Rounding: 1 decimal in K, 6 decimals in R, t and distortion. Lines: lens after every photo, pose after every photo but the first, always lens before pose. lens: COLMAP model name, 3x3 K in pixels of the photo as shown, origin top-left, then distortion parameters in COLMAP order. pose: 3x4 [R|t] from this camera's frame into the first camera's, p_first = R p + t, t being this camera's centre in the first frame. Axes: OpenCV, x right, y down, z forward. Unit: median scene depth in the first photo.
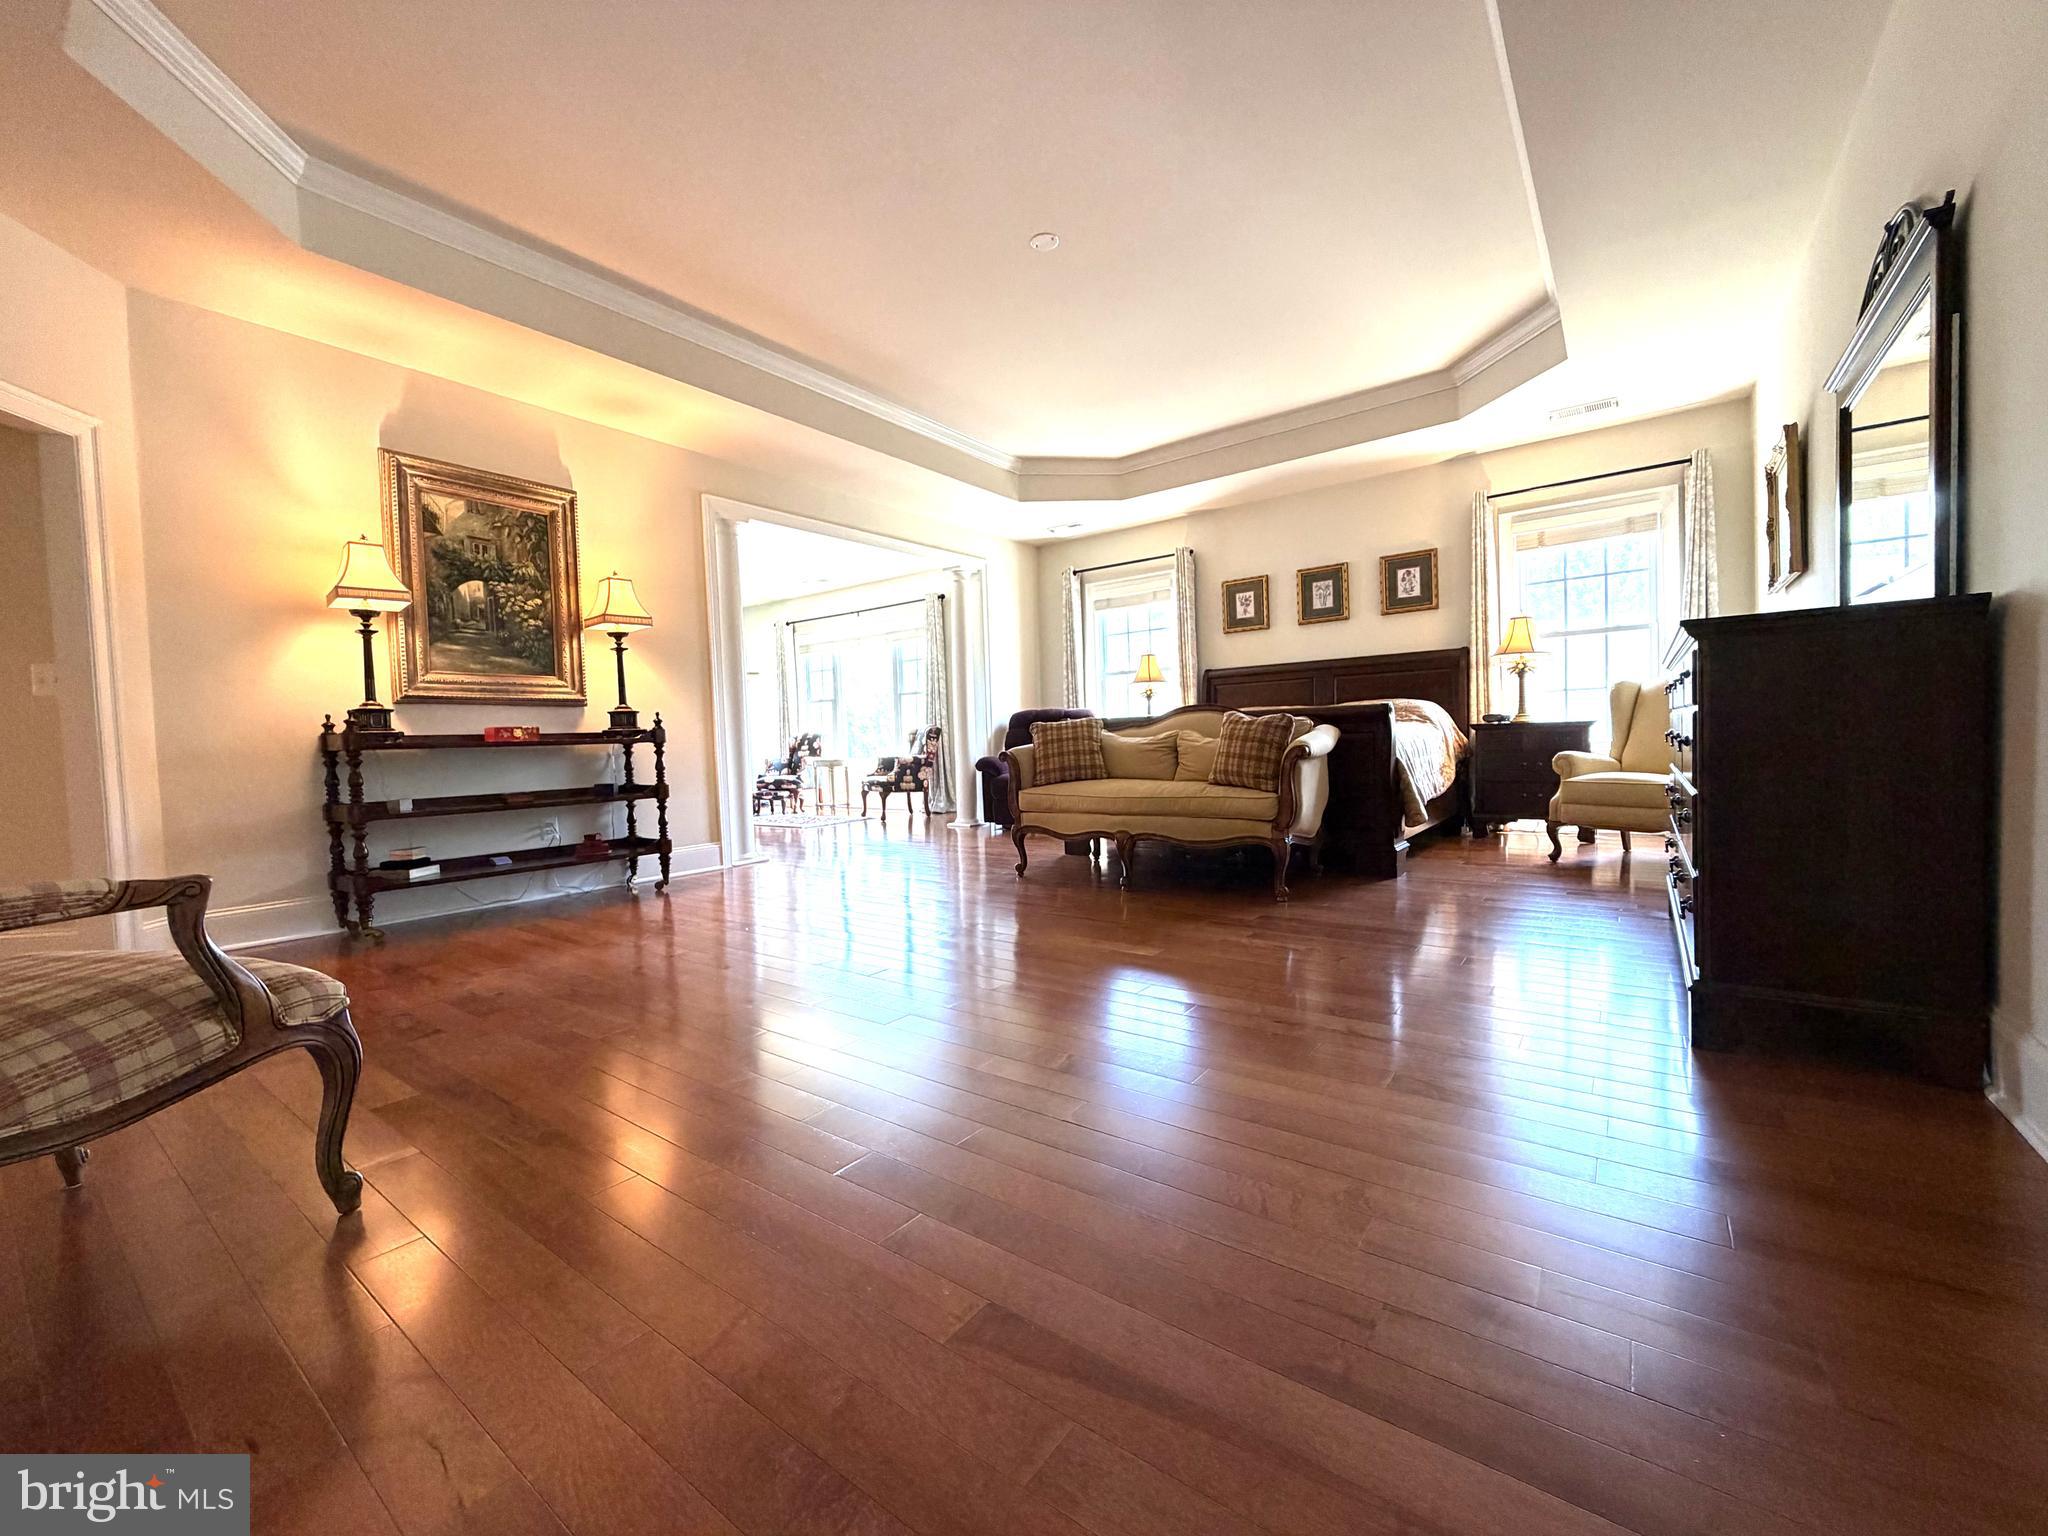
lens RADIAL K [[817.9, 0, 1018.5], [0, 817.9, 768.9], [0, 0, 1]] dist [0.000165, -0.000043]
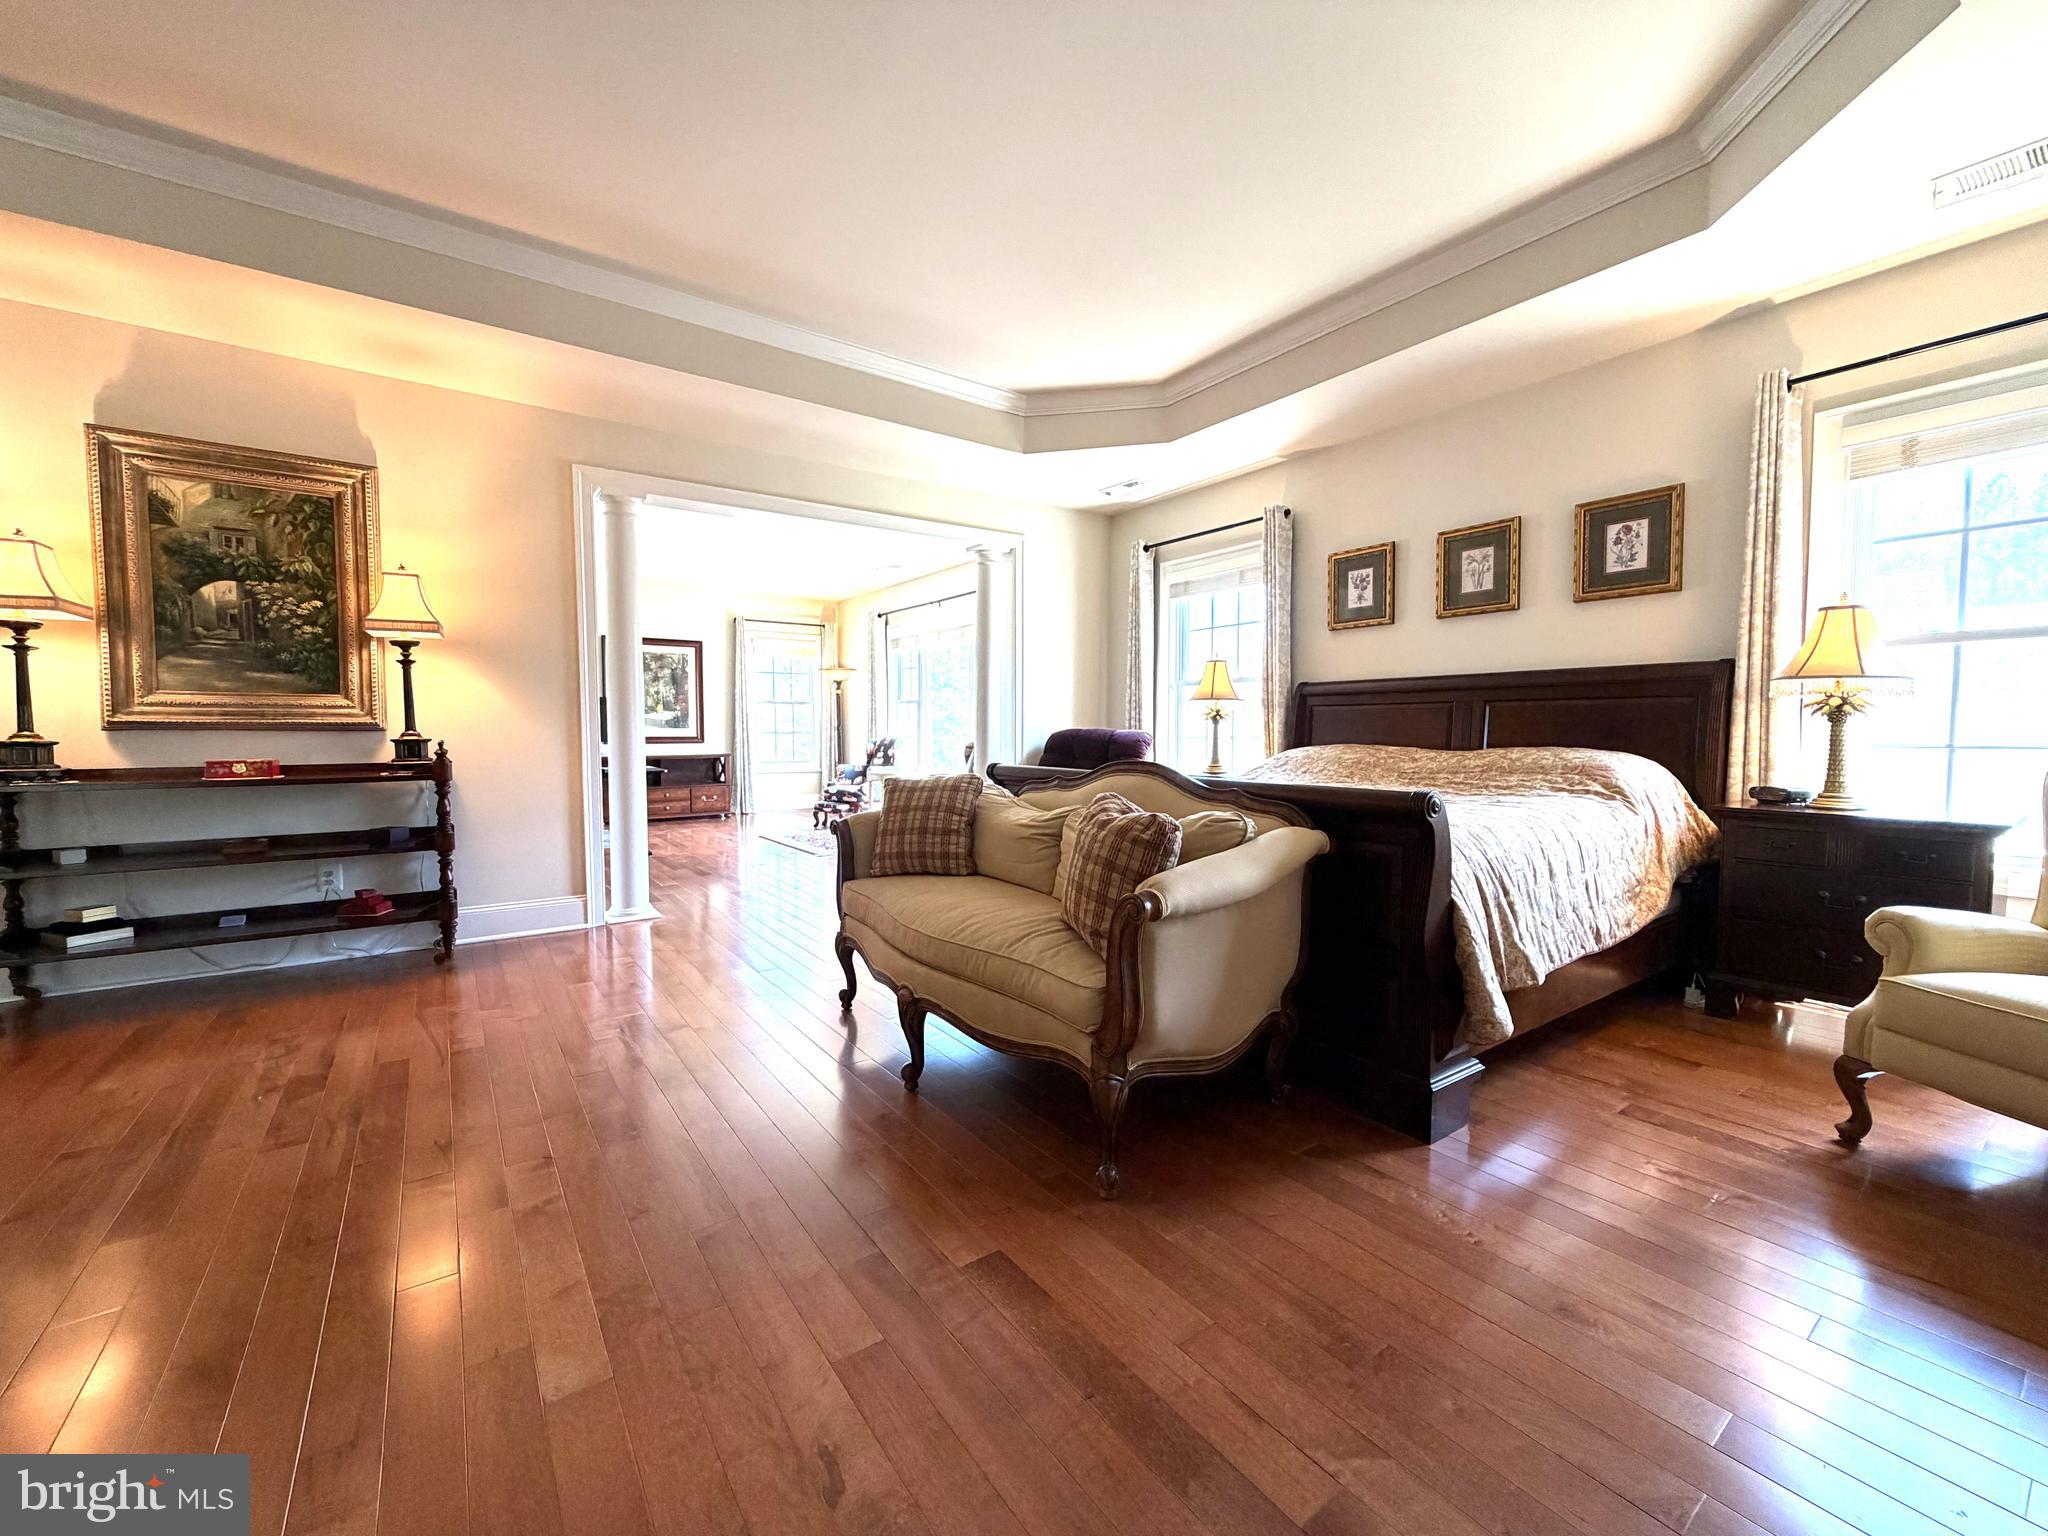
lens RADIAL K [[817.9, 0, 1016.4], [0, 817.9, 769.6], [0, 0, 1]] dist [0.000165, -0.000043]
pose [[0.951820, 0.049424, -0.302649, 0.279754], [-0.043018, 0.998687, 0.027803, -0.074945], [0.303625, -0.013444, 0.952697, 0.350519]]
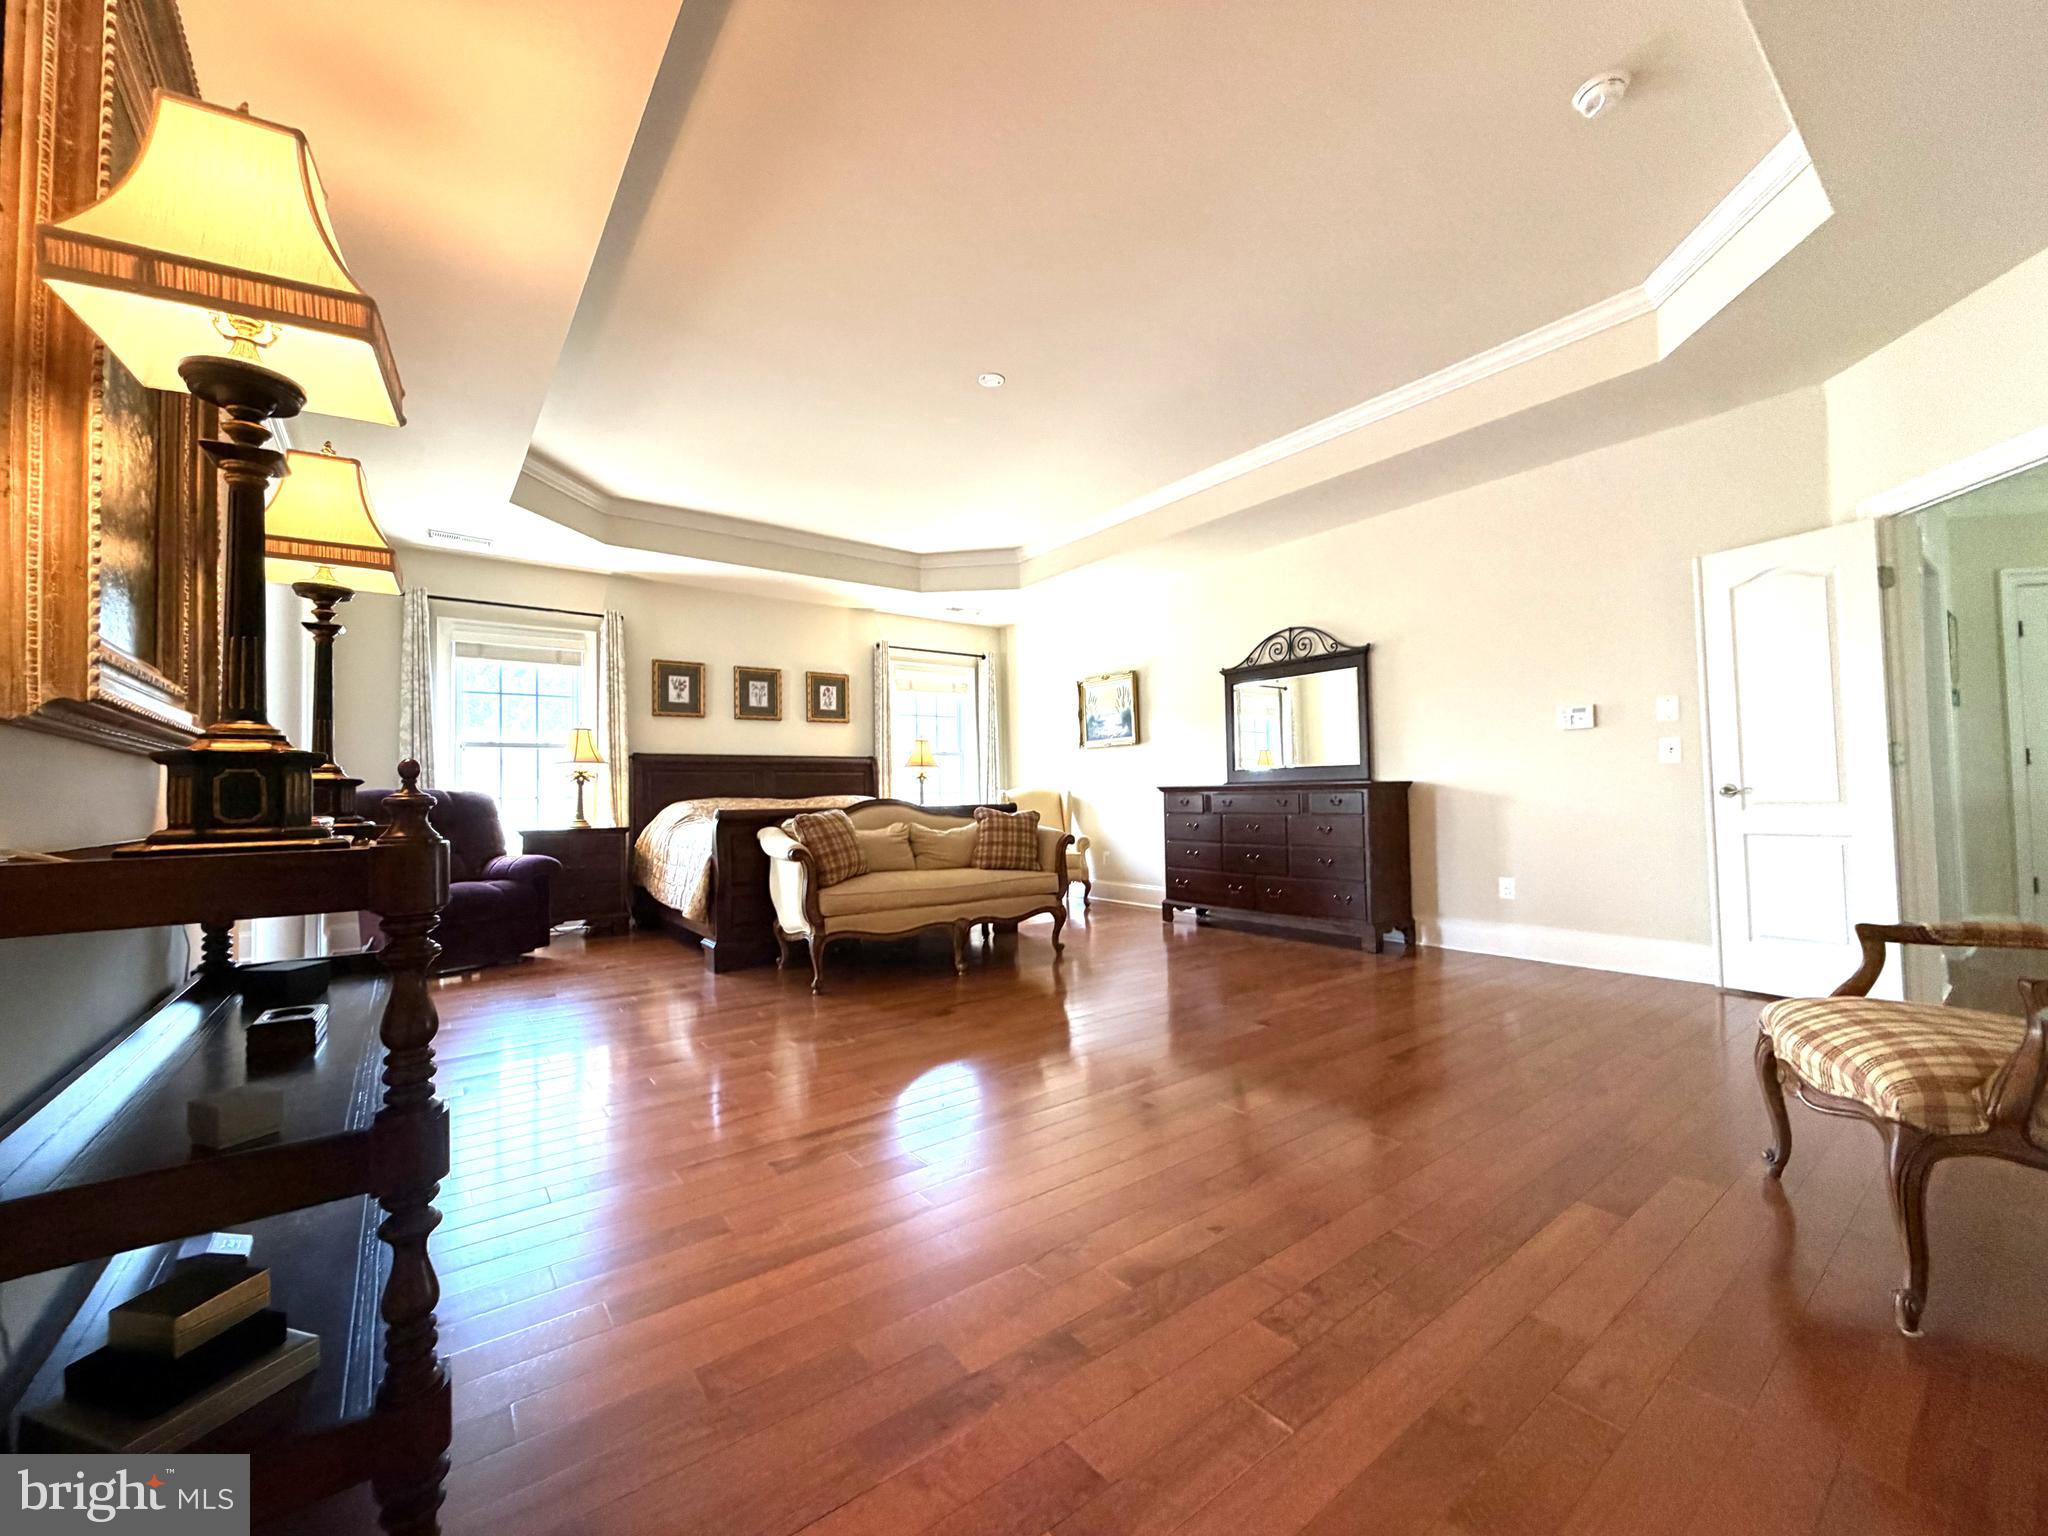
lens RADIAL K [[817.9, 0, 1015.8], [0, 817.9, 769.8], [0, 0, 1]] dist [0.000165, -0.000043]
pose [[0.272810, 0.061027, 0.960131, -0.667906], [0.040726, 0.996359, -0.074901, -0.025426], [-0.961206, 0.059536, 0.269331, 0.476601]]
